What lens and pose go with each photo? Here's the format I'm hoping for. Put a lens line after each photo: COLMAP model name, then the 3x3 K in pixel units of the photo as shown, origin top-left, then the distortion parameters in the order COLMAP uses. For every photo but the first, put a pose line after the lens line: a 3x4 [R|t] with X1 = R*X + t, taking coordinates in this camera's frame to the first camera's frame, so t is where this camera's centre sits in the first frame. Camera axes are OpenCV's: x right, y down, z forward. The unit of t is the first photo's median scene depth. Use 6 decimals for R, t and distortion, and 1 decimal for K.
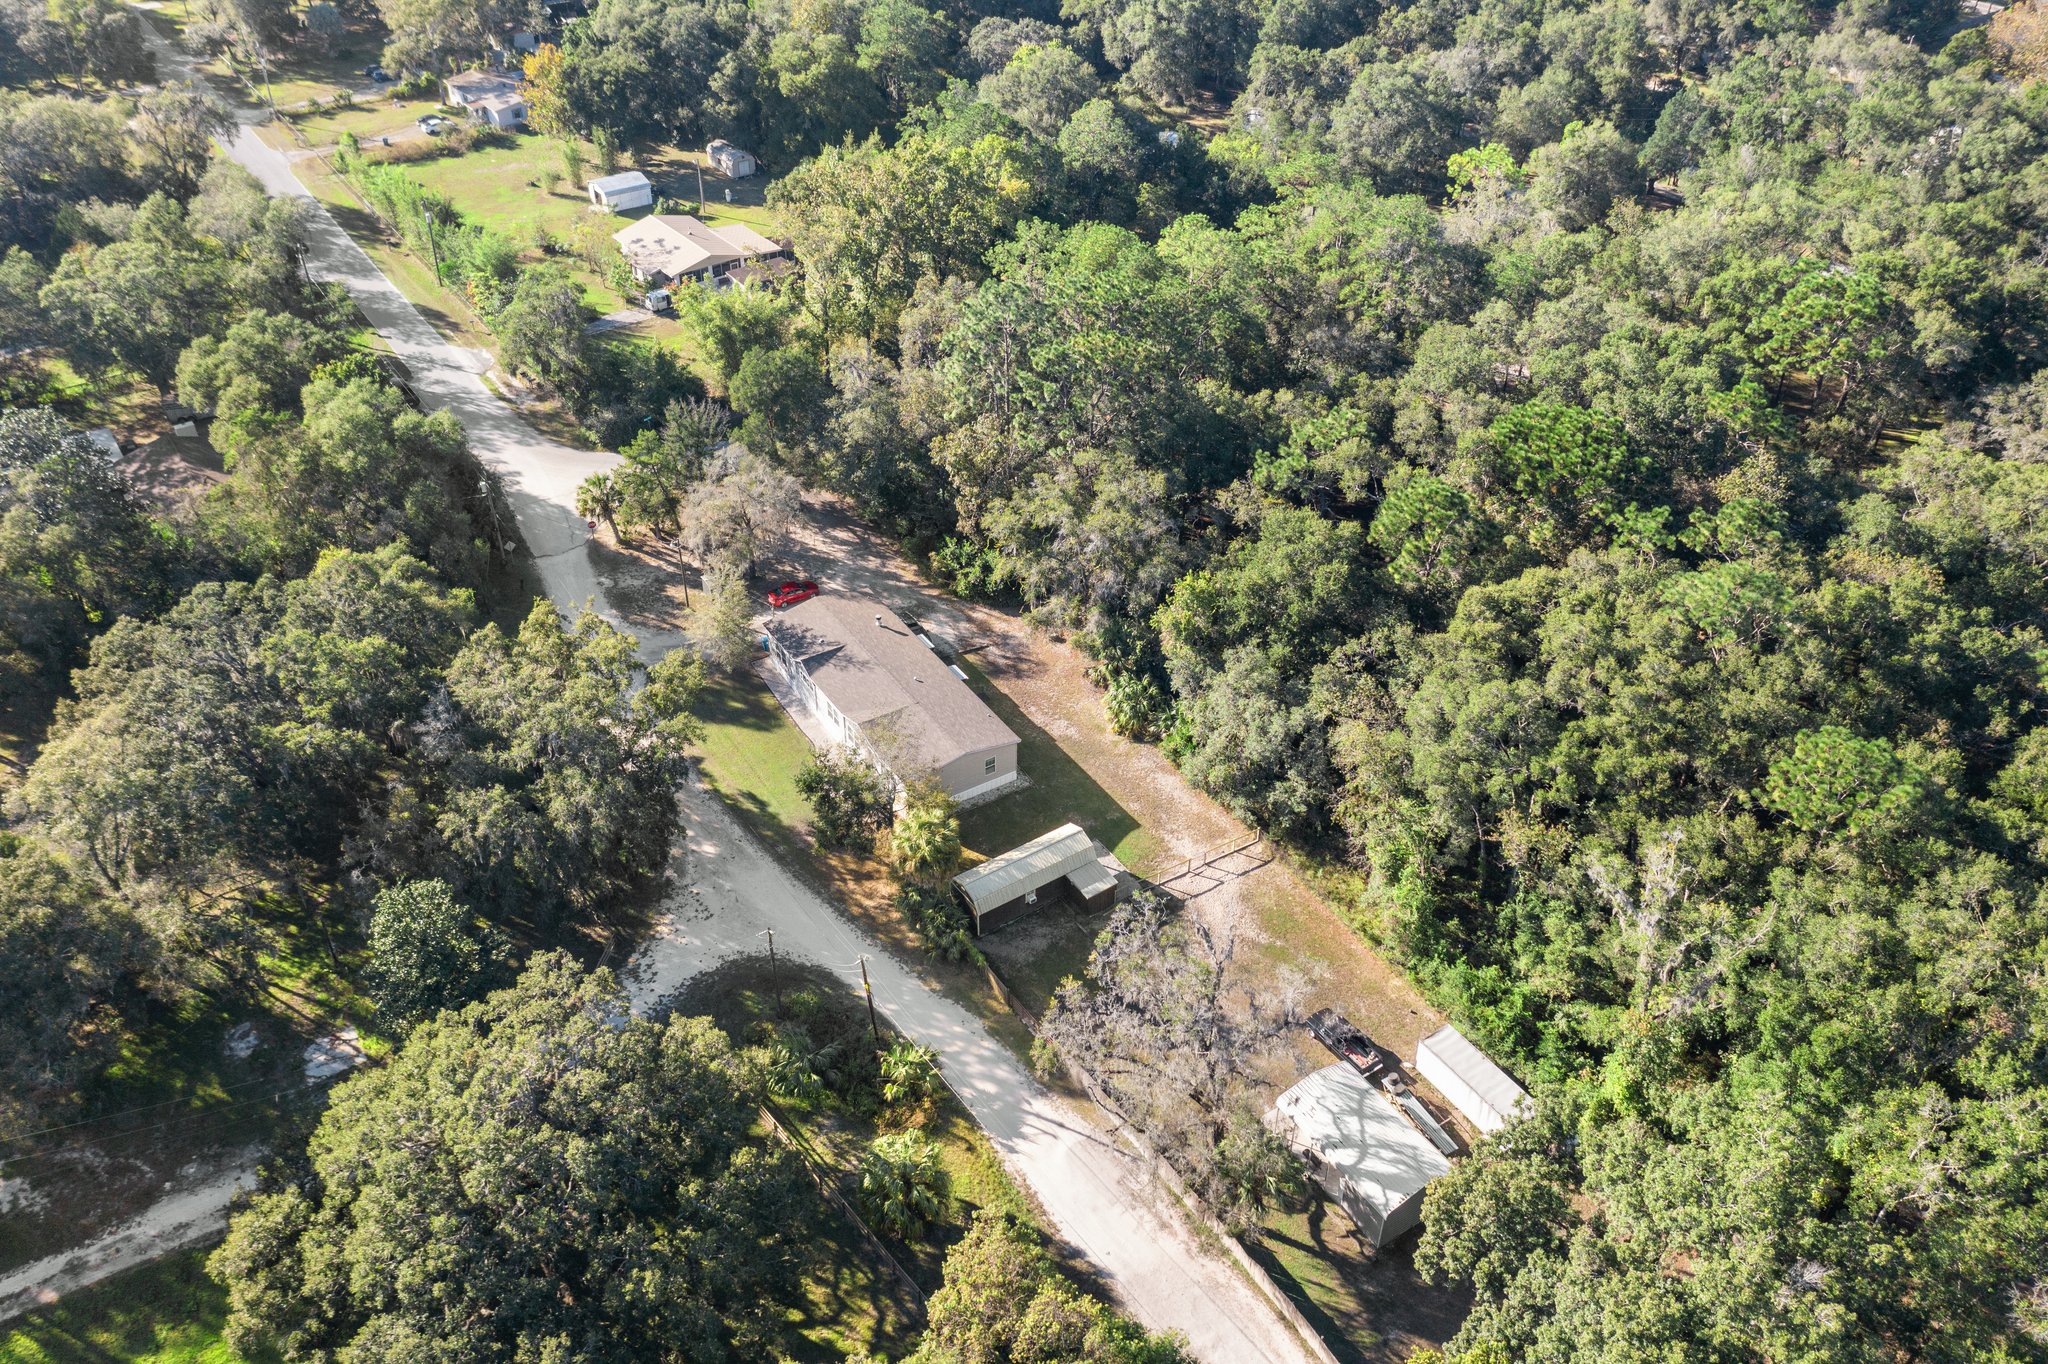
lens RADIAL K [[1619.6, 0, 1024.0], [0, 1619.6, 682.0], [0, 0, 1]] dist [0.004755, 0.005351]
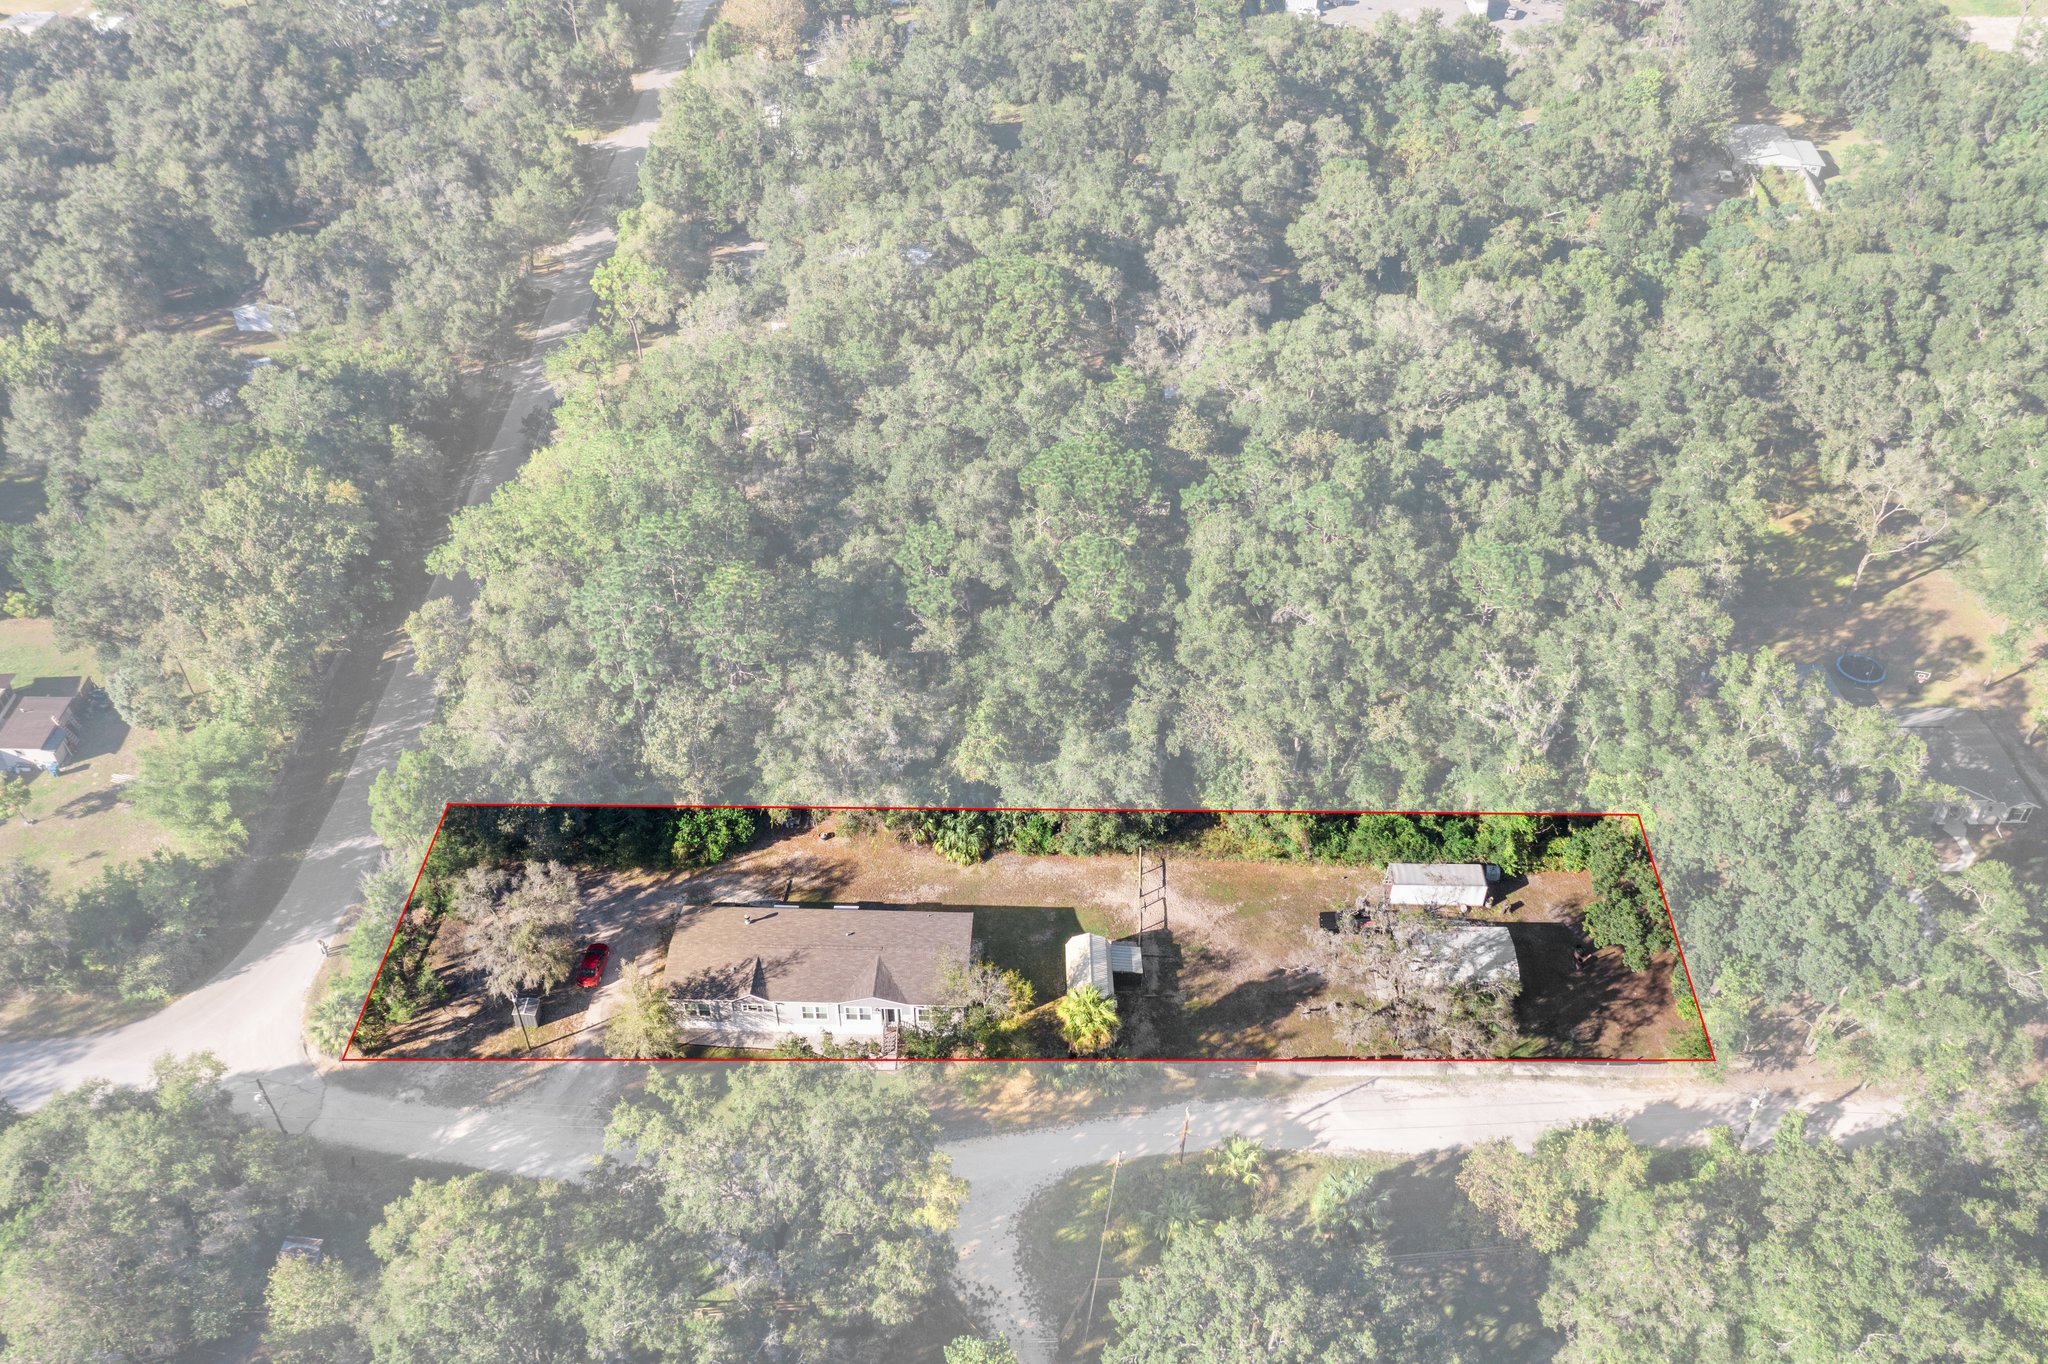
lens RADIAL K [[1619.6, 0, 1024.0], [0, 1619.6, 682.0], [0, 0, 1]] dist [0.004755, 0.005351]
pose [[0.556284, -0.517398, 0.650267, -0.532916], [0.493838, 0.835182, 0.242066, -0.297472], [-0.668336, 0.186469, 0.720109, 0.128481]]
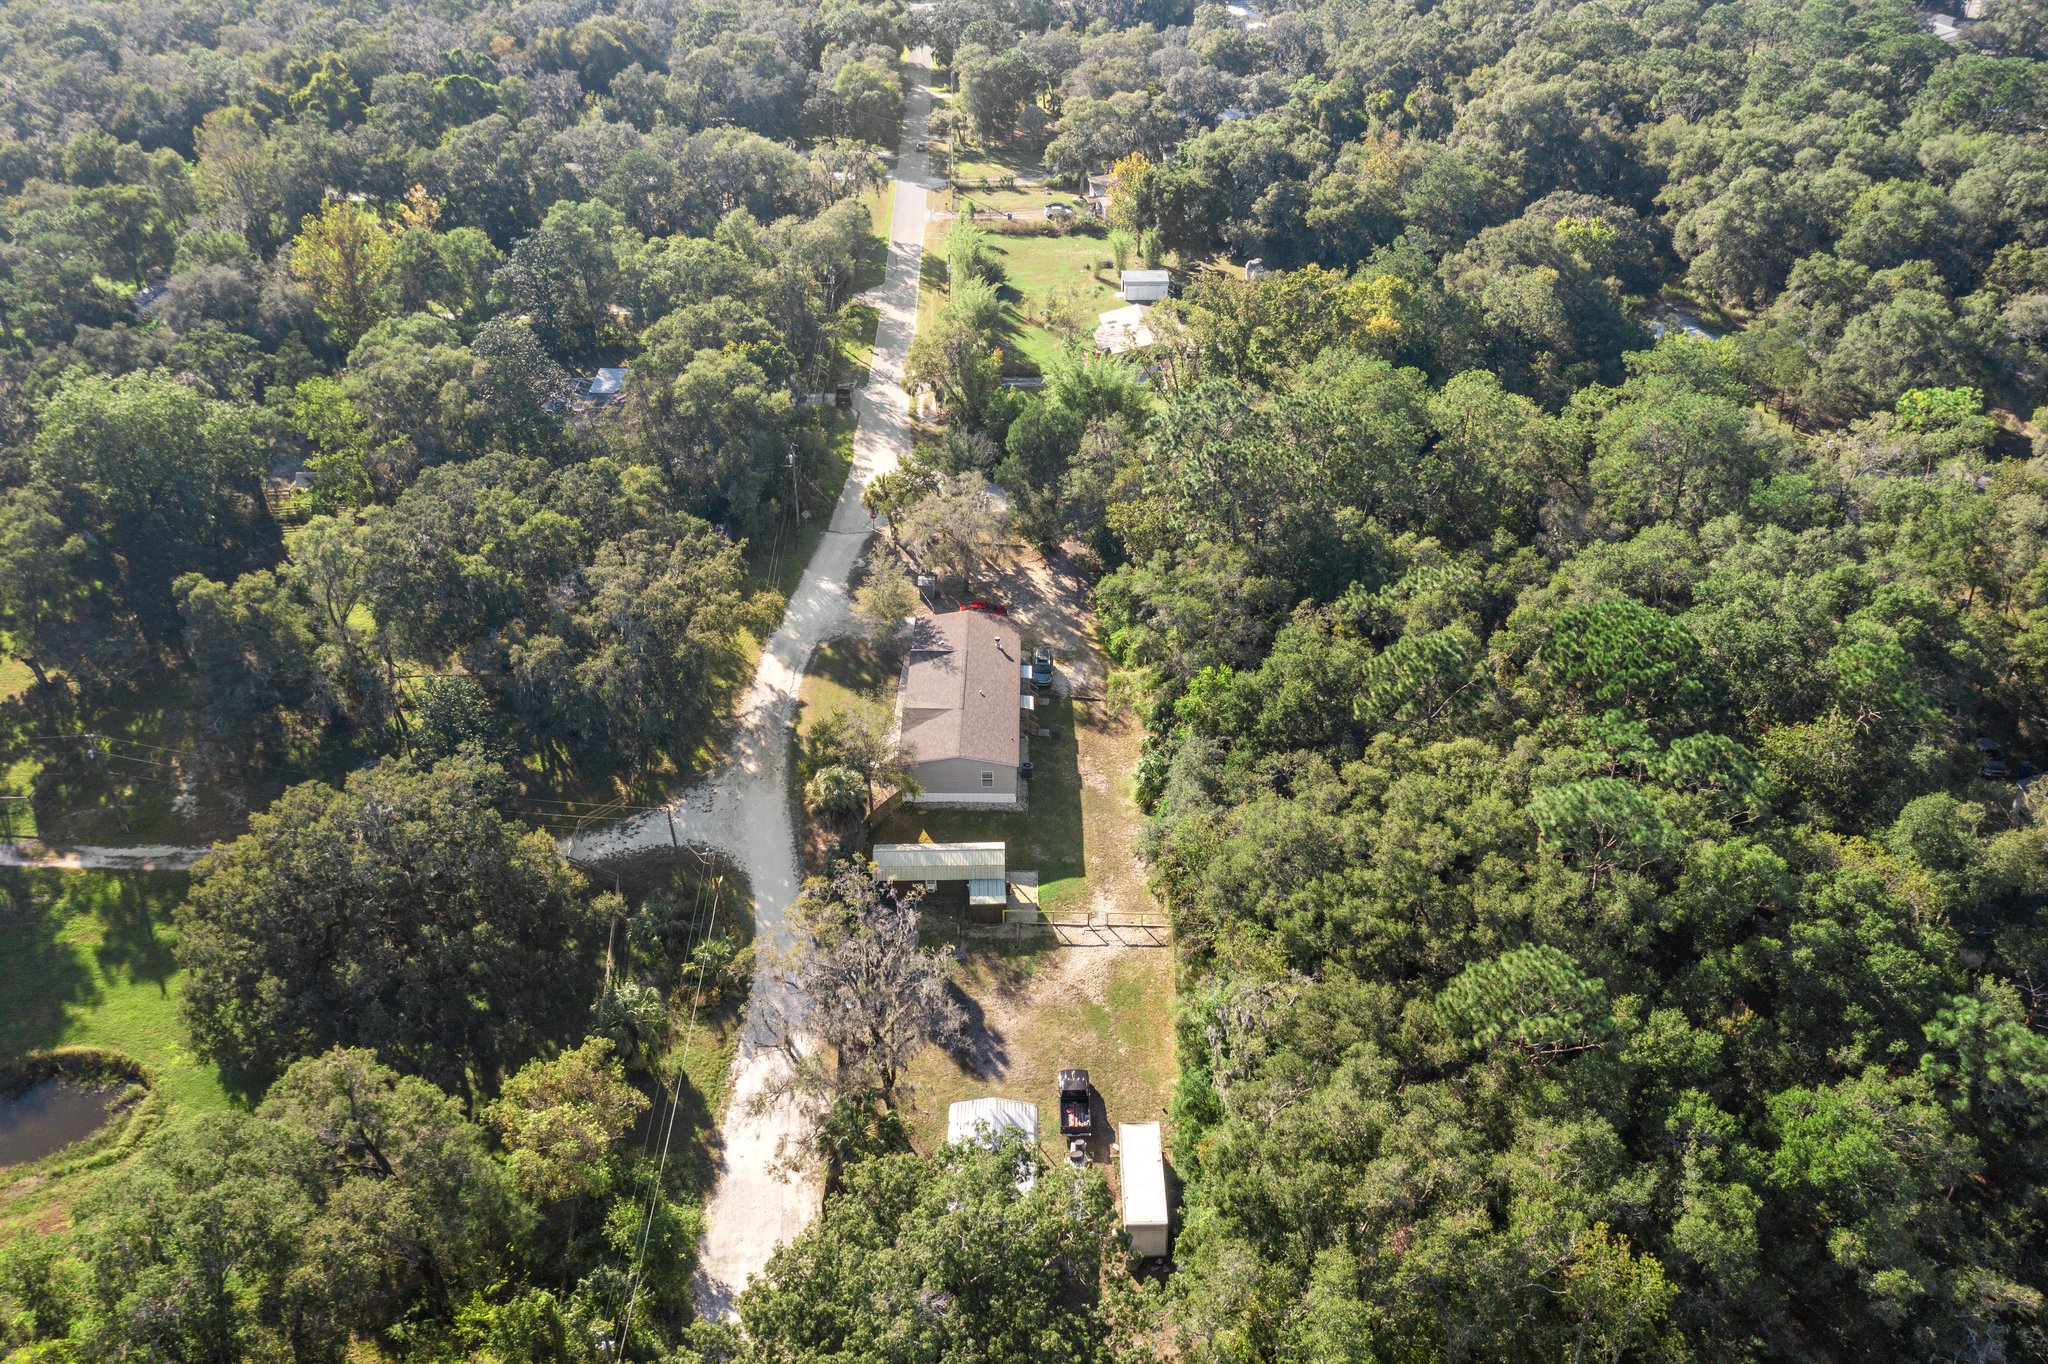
lens RADIAL K [[1603.4, 0, 1031.5], [0, 1603.4, 716.2], [0, 0, 1]] dist [0.004264, -0.000506]
pose [[0.840600, 0.290454, -0.457196, 0.416810], [-0.323758, 0.946122, 0.005806, -0.003763], [0.434250, 0.143140, 0.889347, 0.039076]]
